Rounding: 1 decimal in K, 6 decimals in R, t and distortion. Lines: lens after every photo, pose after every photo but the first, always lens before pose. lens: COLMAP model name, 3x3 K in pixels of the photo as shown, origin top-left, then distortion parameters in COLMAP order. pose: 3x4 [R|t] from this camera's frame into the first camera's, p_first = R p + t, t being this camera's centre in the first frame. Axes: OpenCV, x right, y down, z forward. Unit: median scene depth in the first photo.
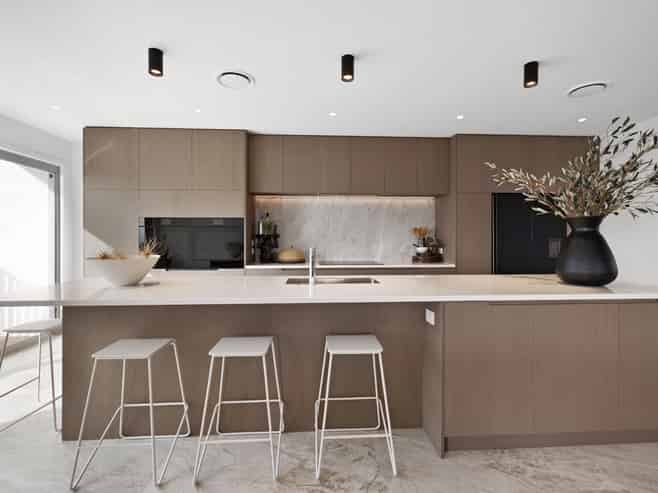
lens RADIAL K [[309.3, 0, 330.5], [0, 309.3, 240.2], [0, 0, 1]] dist [0.001935, -0.000013]
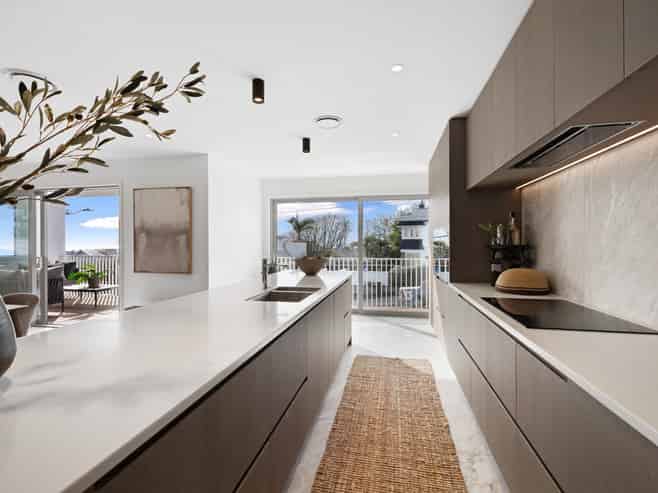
lens RADIAL K [[309.1, 0, 329.0], [0, 309.1, 246.5], [0, 0, 1]] dist [0.001111, 0.000012]
pose [[-0.245022, 0.005539, -0.969502, 0.587483], [-0.005823, 0.999957, 0.007185, -0.020841], [0.969500, 0.007406, -0.244979, 0.850310]]
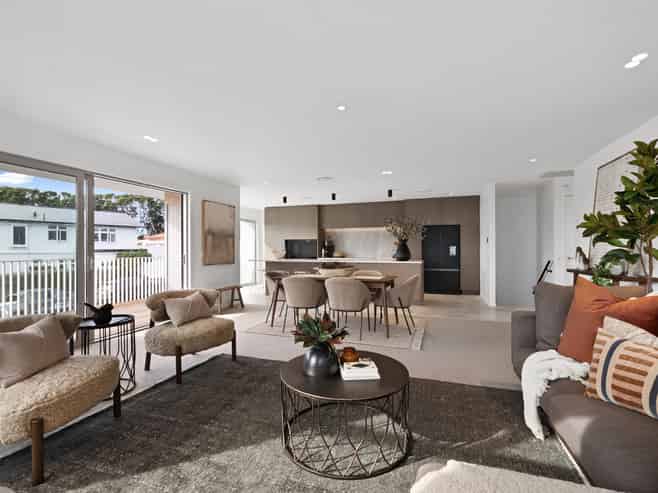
lens RADIAL K [[309.1, 0, 329.0], [0, 309.1, 246.5], [0, 0, 1]] dist [0.001111, 0.000012]
pose [[0.919656, -0.007291, -0.392657, 0.770615], [0.003163, 0.999933, -0.011157, 0.016468], [0.392711, 0.009019, 0.919618, -1.241469]]
